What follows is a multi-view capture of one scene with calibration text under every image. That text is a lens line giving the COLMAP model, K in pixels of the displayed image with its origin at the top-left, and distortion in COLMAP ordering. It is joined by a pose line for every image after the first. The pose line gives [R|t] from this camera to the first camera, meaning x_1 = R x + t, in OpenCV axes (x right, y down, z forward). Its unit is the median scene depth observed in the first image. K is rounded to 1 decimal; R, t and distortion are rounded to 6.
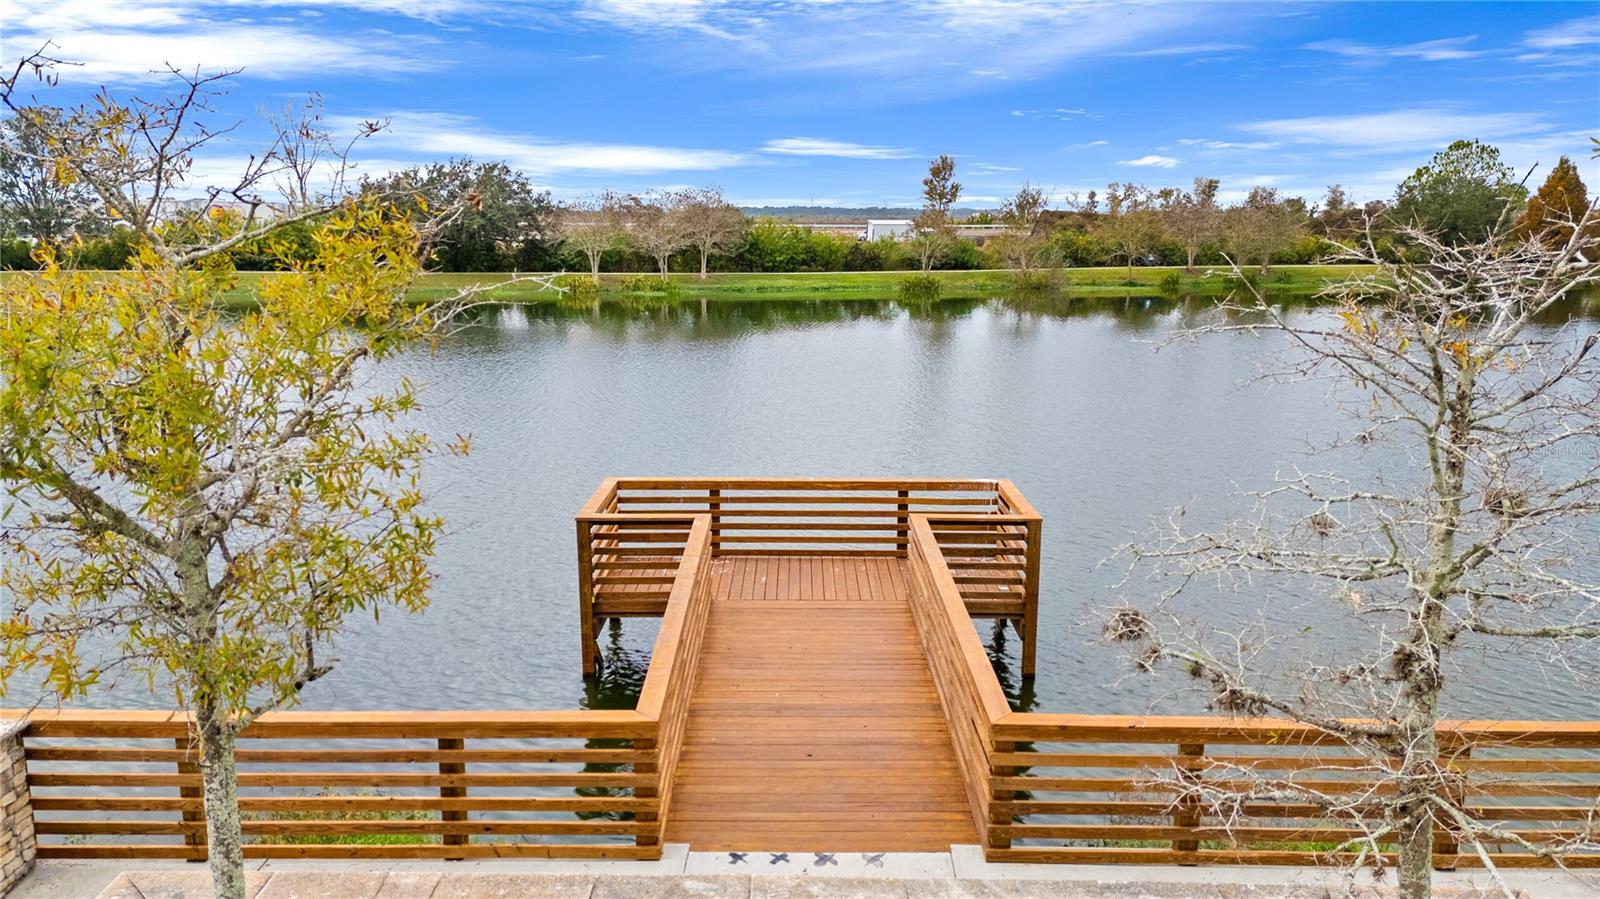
lens RADIAL K [[1137.6, 0, 800.0], [0, 1137.6, 449.5], [0, 0, 1]] dist [0.058776, -0.001177]
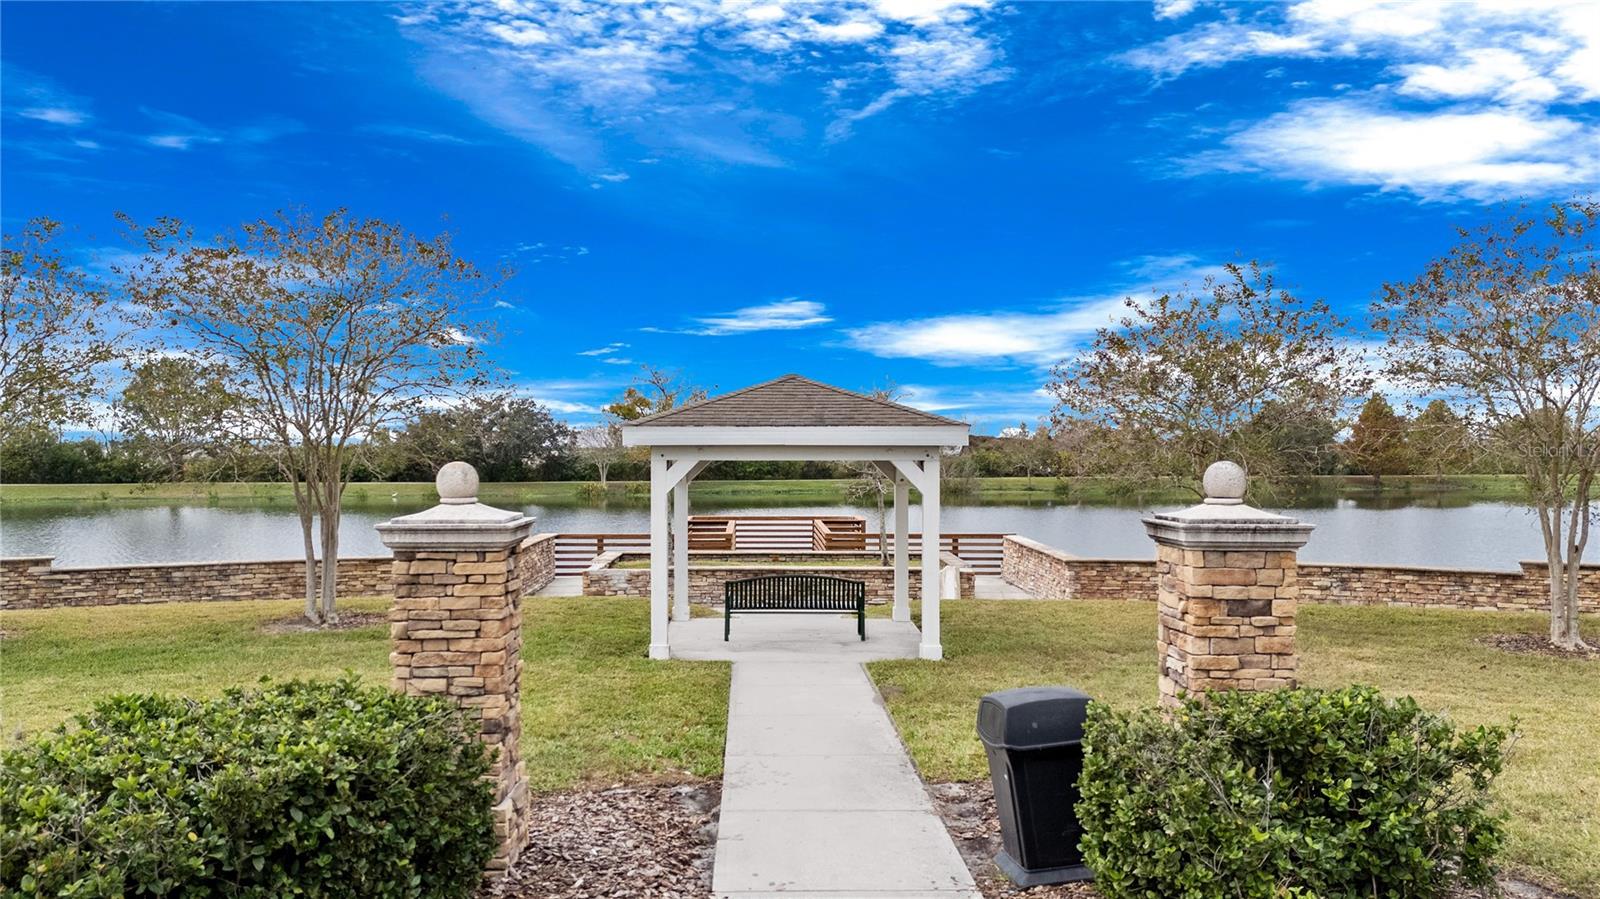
lens RADIAL K [[1137.6, 0, 800.0], [0, 1137.6, 449.5], [0, 0, 1]] dist [0.058776, -0.001177]
pose [[0.999465, -0.006626, 0.032027, -0.002267], [0.012970, 0.979263, -0.202177, 0.066871], [-0.030023, 0.202484, 0.978825, -0.241160]]
